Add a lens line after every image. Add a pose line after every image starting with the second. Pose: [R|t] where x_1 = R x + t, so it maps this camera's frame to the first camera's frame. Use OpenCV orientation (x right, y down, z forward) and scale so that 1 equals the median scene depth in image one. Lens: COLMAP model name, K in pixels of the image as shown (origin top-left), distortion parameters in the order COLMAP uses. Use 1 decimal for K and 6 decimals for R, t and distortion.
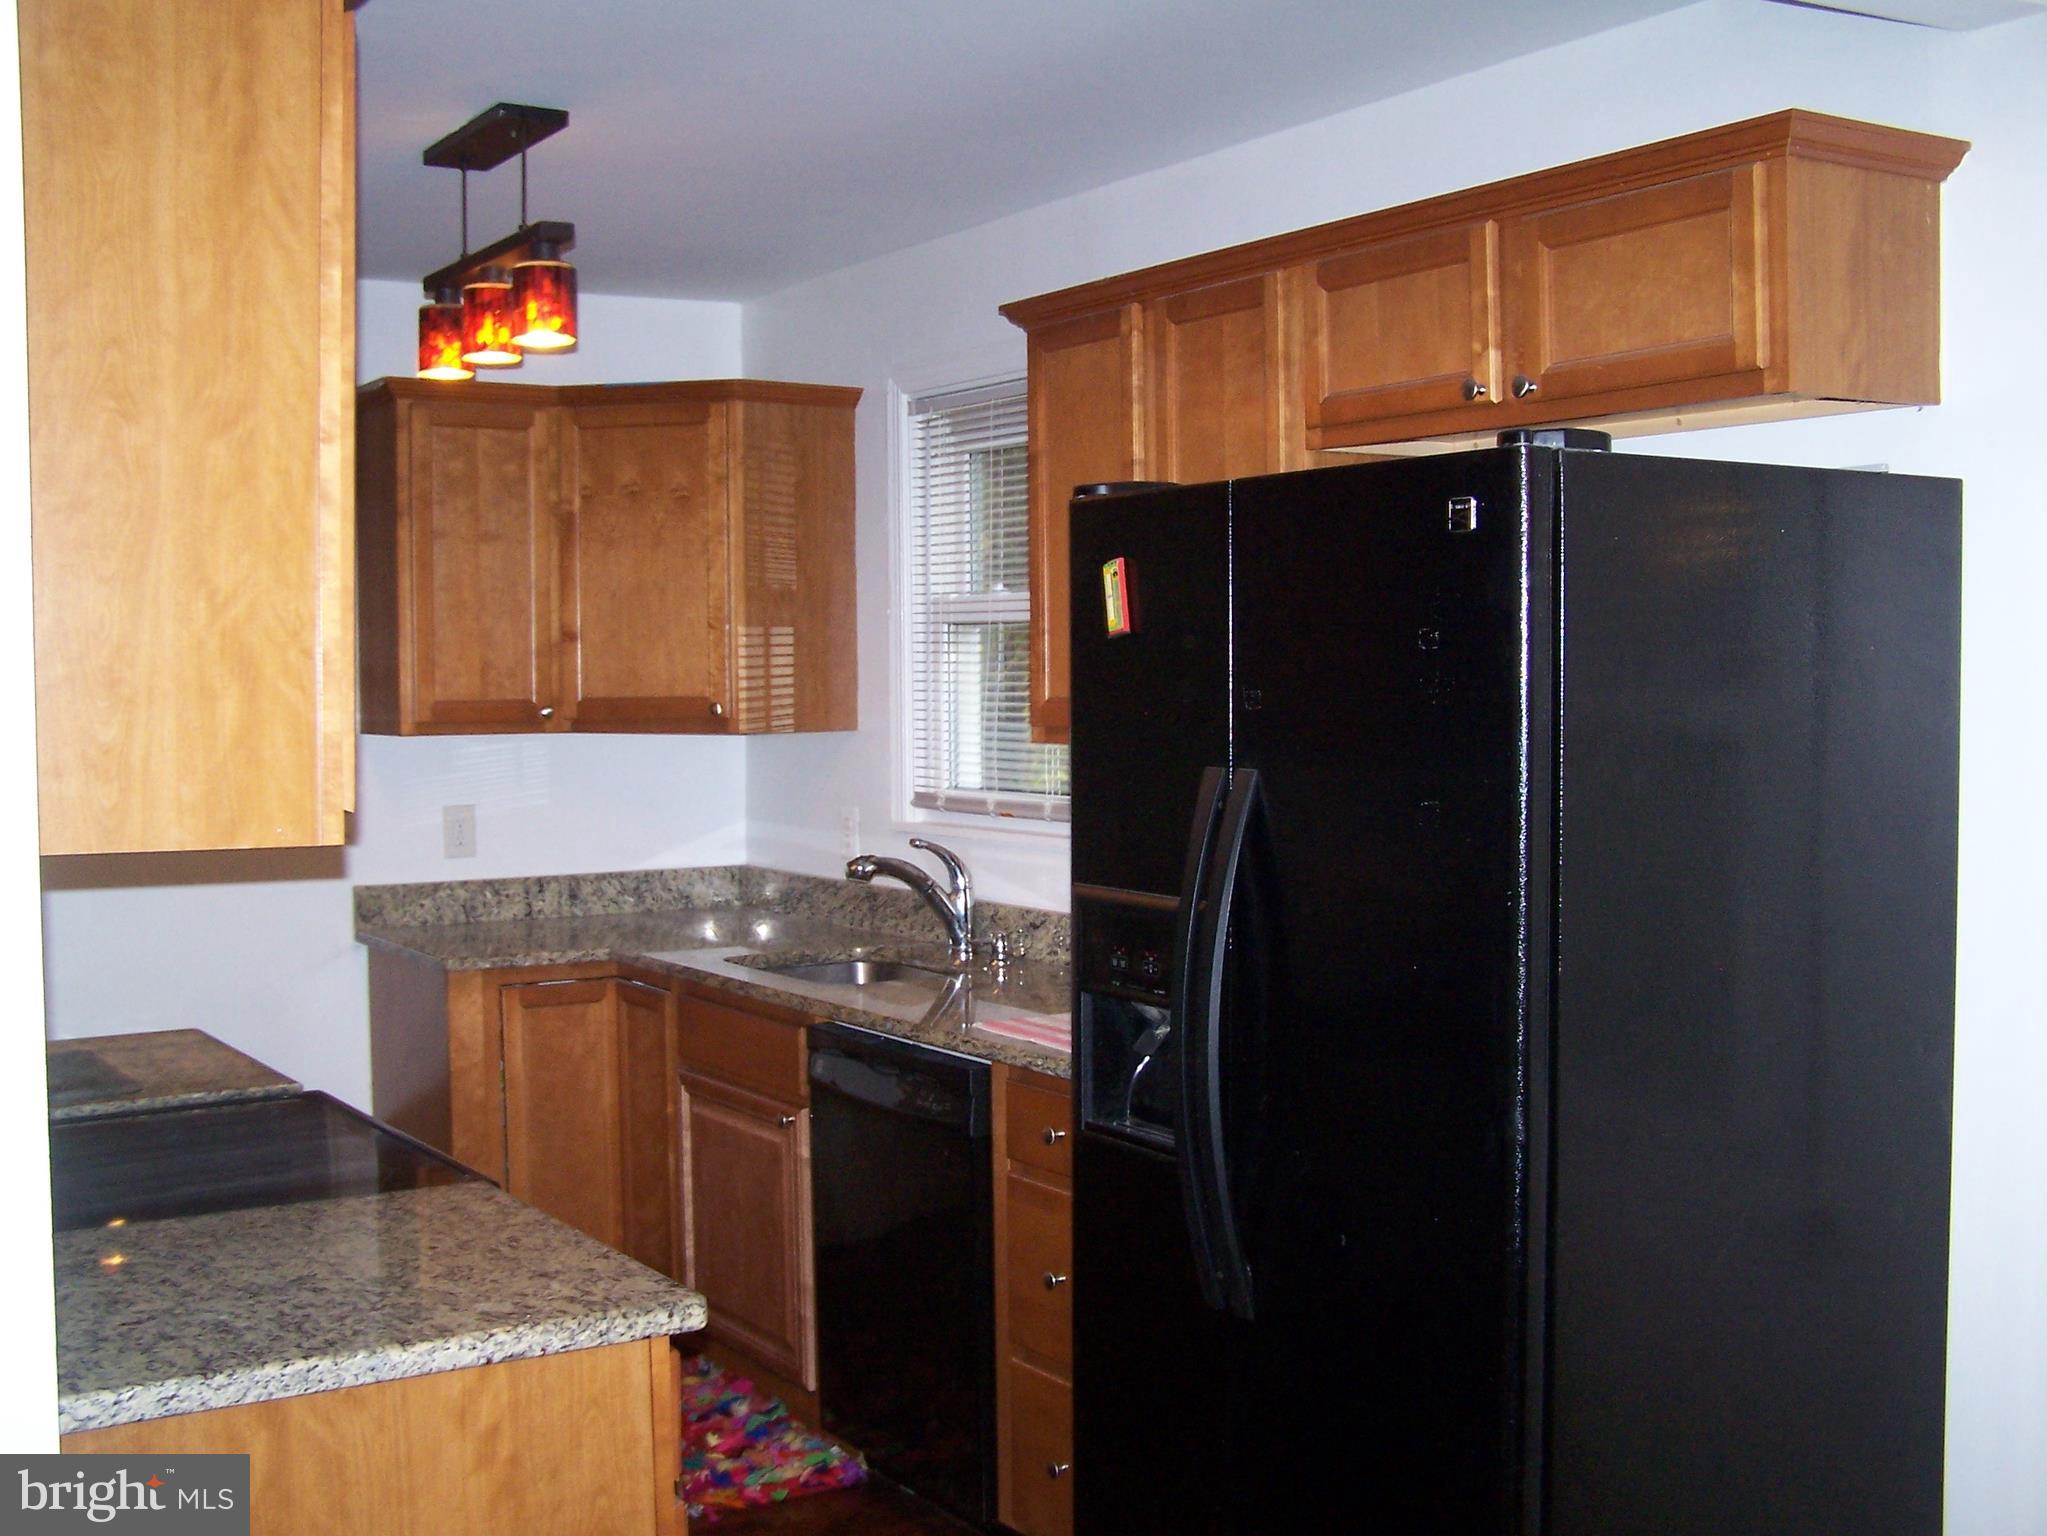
lens RADIAL K [[2308.3, 0, 1023.2], [0, 2308.3, 768.3], [0, 0, 1]] dist [-0.091946, 0.000000]
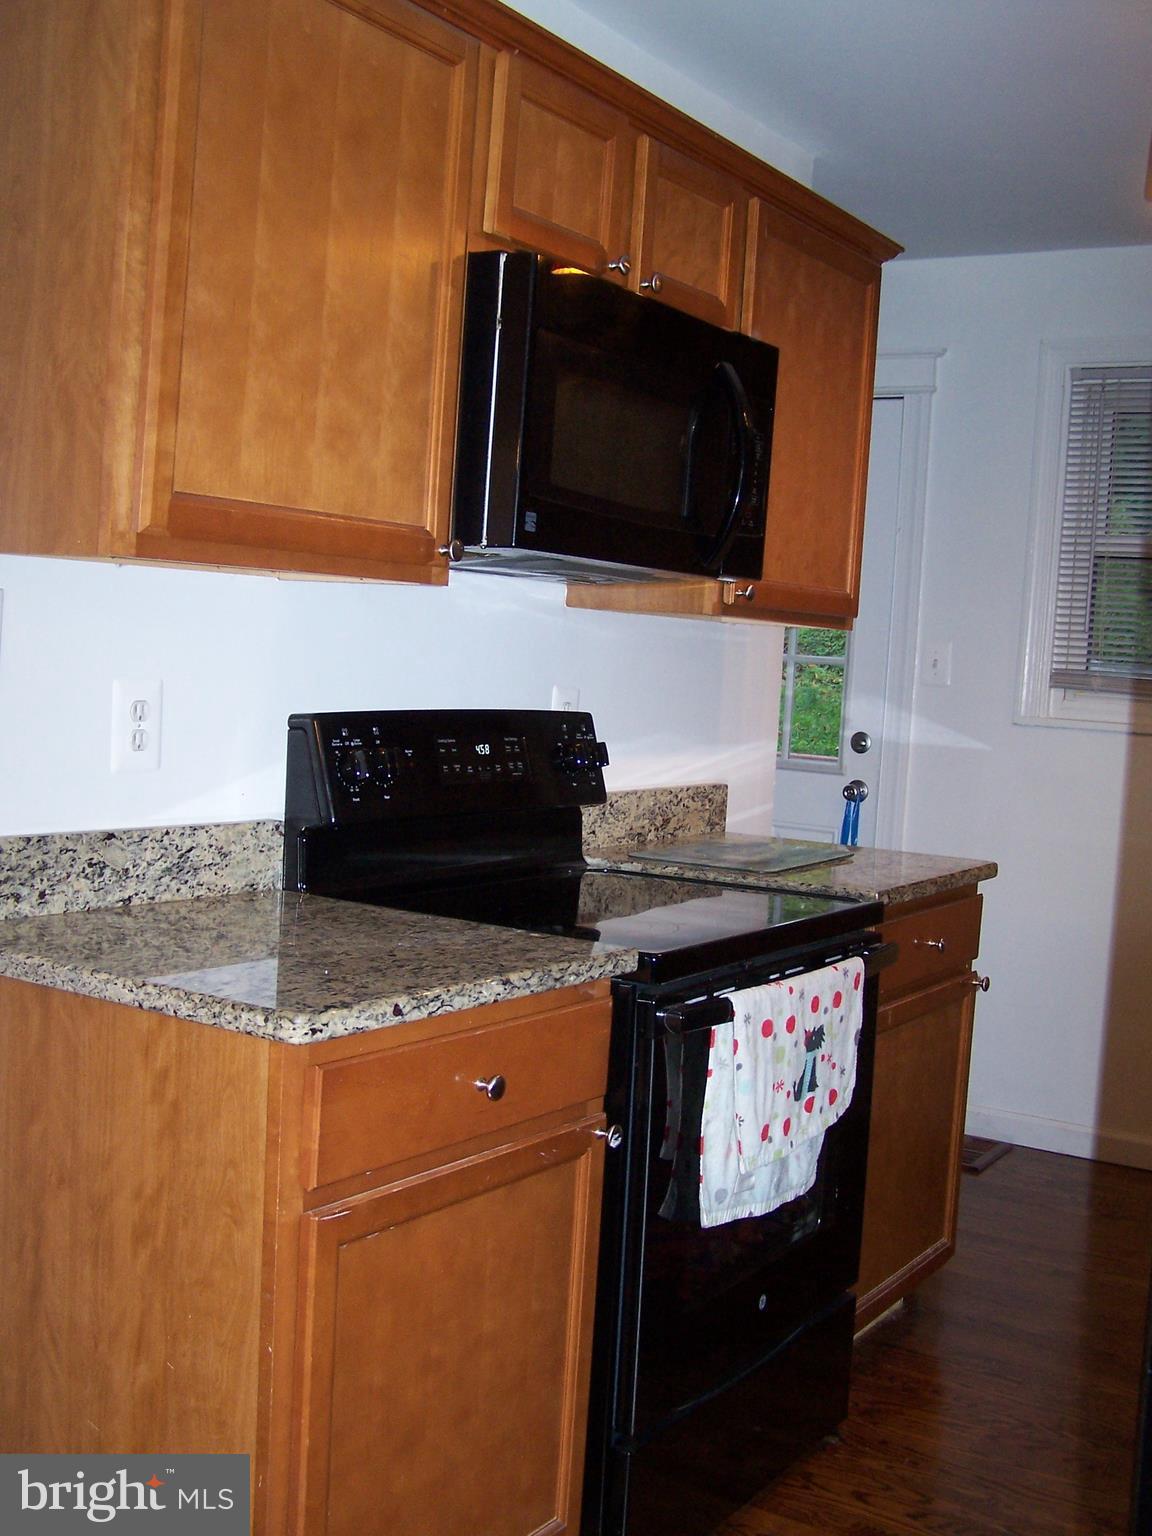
lens RADIAL K [[1732.1, 0, 576.5], [0, 1732.1, 766.1], [0, 0, 1]] dist [-0.091946, 0.000000]
pose [[0.424751, 0.094739, -0.900339, 0.664202], [-0.103763, 0.993050, 0.055543, 0.069201], [0.899344, 0.069830, 0.431629, 0.846358]]
